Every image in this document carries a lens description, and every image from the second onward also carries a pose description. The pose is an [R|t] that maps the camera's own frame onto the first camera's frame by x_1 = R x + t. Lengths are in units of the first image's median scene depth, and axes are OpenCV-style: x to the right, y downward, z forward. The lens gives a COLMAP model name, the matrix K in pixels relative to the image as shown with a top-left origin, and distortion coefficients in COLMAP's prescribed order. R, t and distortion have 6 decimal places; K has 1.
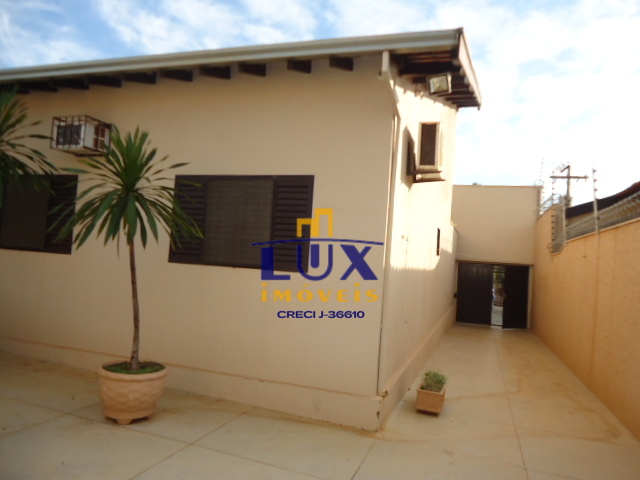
lens RADIAL K [[467.1, 0, 324.5], [0, 467.1, 236.5], [0, 0, 1]] dist [-0.021460, 0.019620]
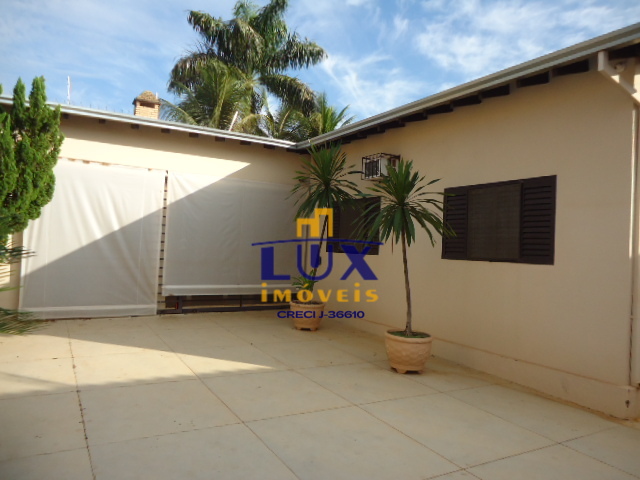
lens RADIAL K [[467.1, 0, 319.2], [0, 467.1, 241.6], [0, 0, 1]] dist [-0.021460, 0.019620]
pose [[0.759464, -0.042905, -0.649133, 0.240741], [0.038628, 0.999036, -0.020840, 0.023360], [0.649402, -0.009247, 0.760389, -0.171122]]
